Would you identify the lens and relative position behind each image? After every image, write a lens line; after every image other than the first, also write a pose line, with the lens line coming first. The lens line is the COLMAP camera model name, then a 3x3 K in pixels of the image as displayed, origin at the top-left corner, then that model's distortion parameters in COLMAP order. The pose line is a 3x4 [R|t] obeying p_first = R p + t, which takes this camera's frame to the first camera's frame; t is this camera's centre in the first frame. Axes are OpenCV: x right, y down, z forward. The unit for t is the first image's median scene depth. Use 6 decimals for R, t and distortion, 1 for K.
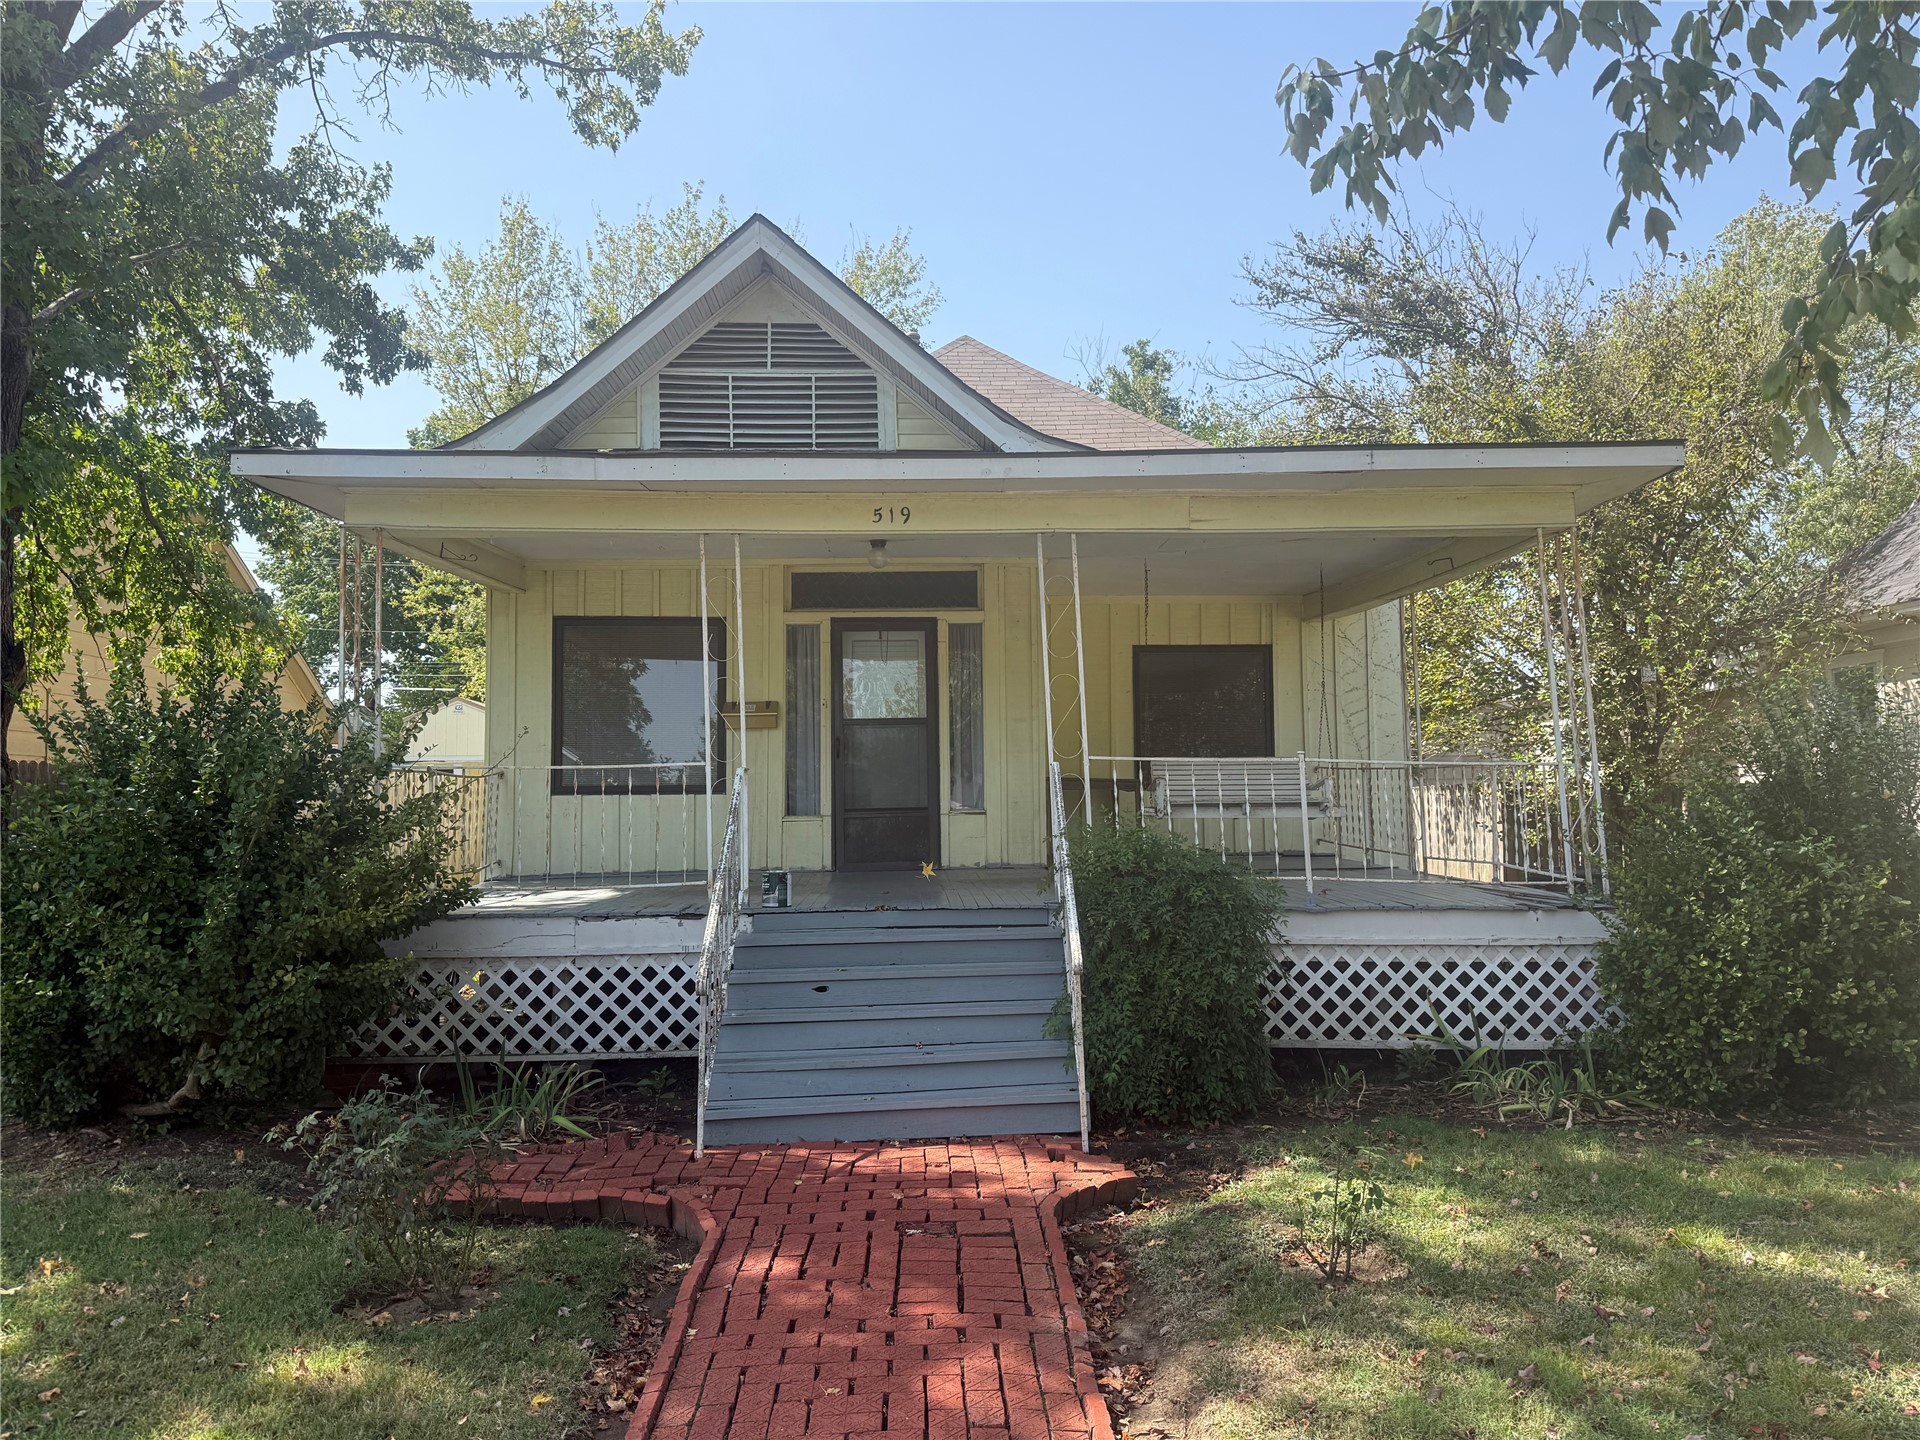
lens RADIAL K [[1356.8, 0, 970.5], [0, 1356.8, 719.2], [0, 0, 1]] dist [0.135707, -0.220604]
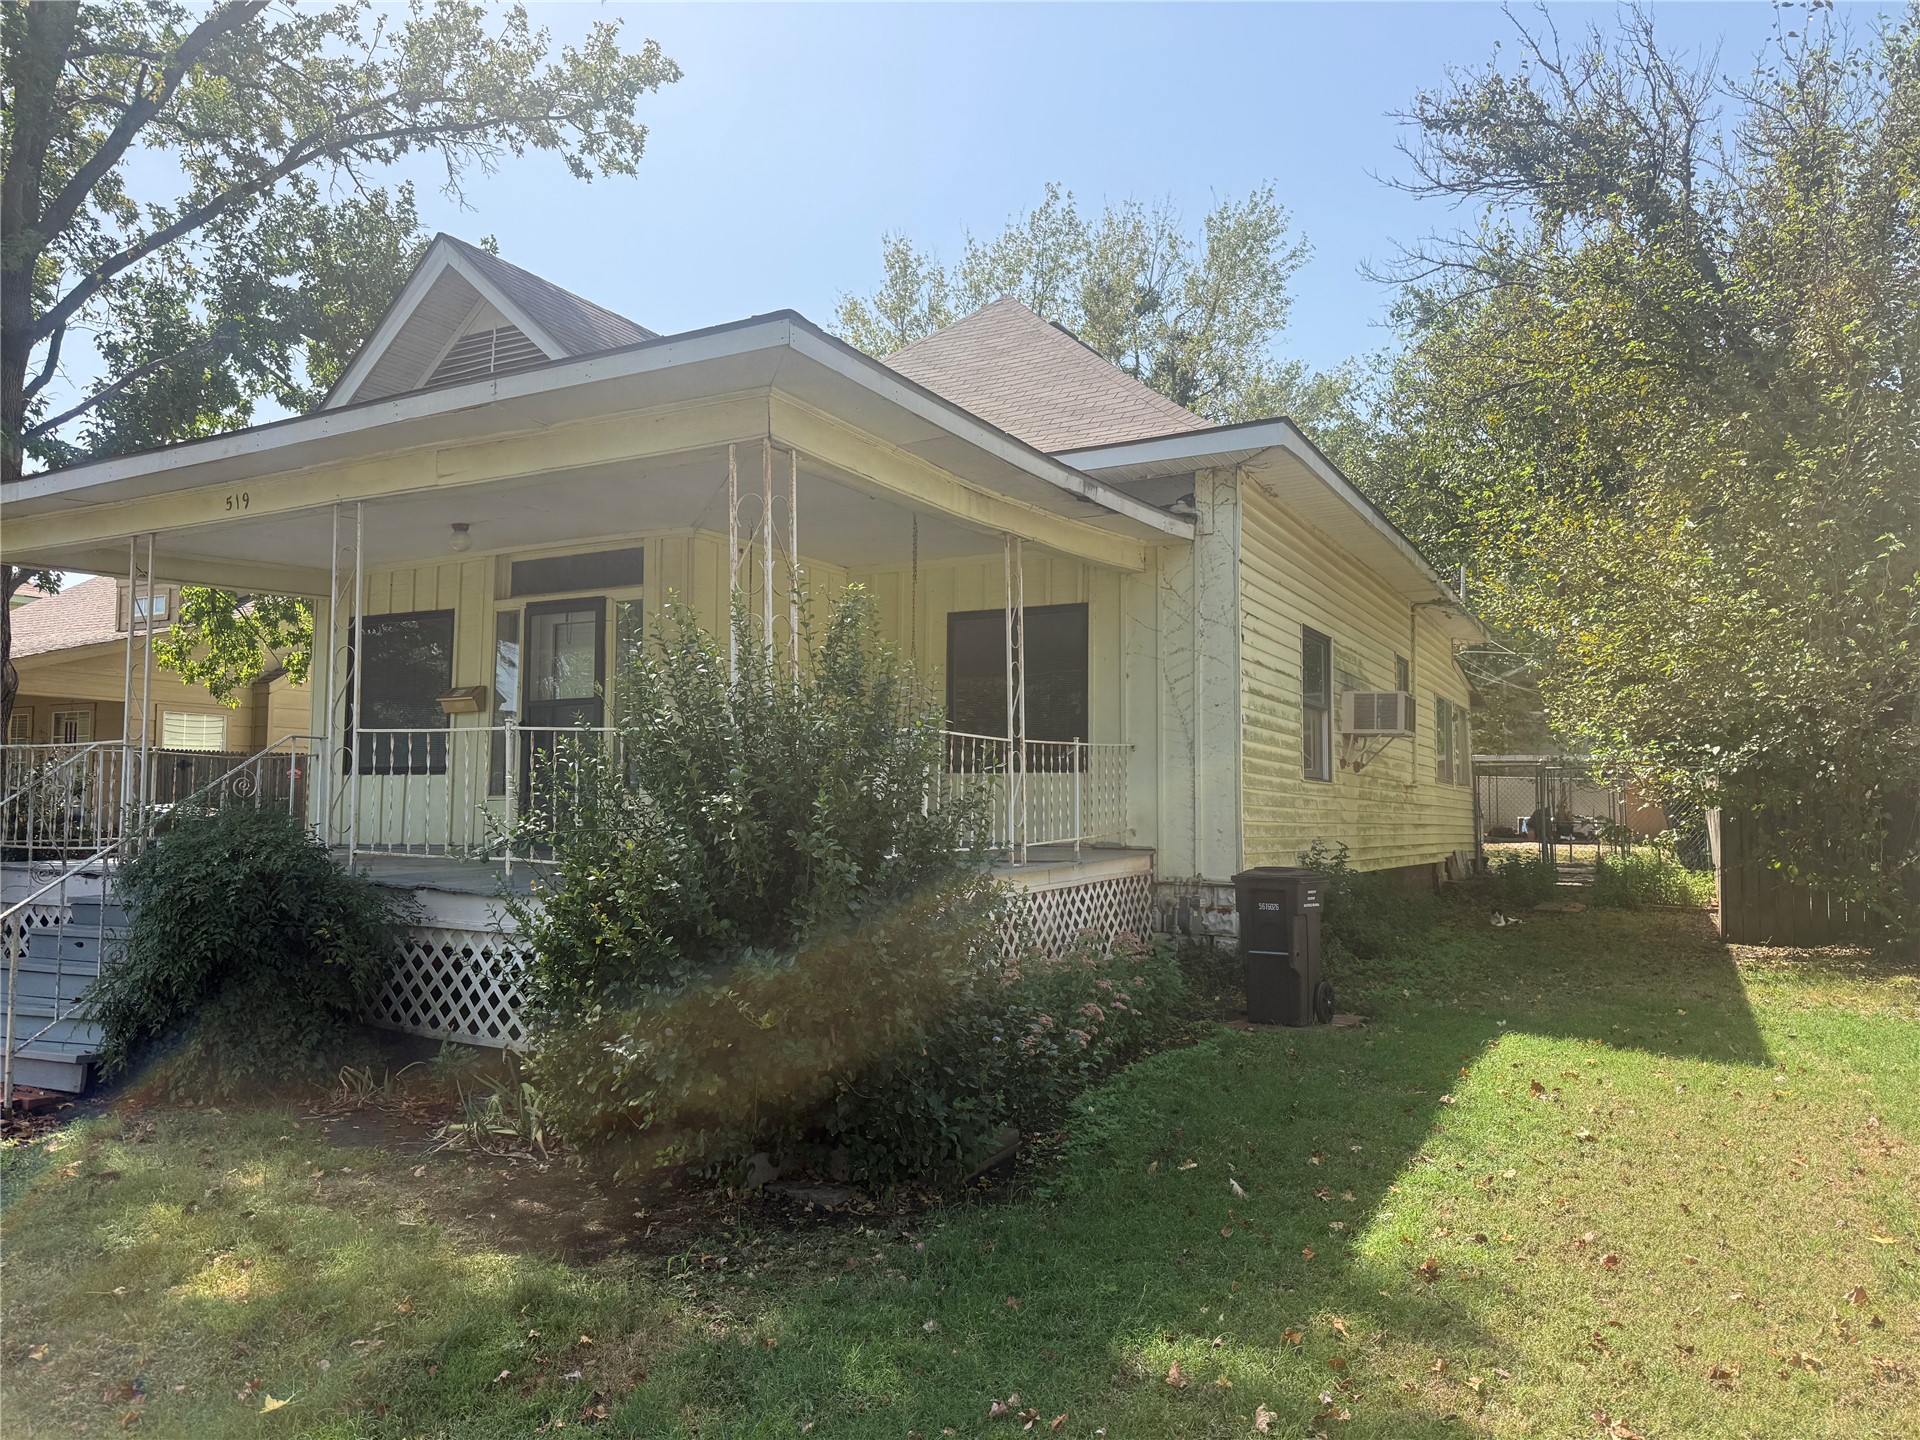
lens RADIAL K [[1356.8, 0, 970.5], [0, 1356.8, 719.2], [0, 0, 1]] dist [0.135707, -0.220604]
pose [[0.854693, -0.017005, -0.518856, 0.722704], [0.017216, 0.999842, -0.004411, 0.024163], [0.518849, -0.005163, 0.854850, 0.277675]]
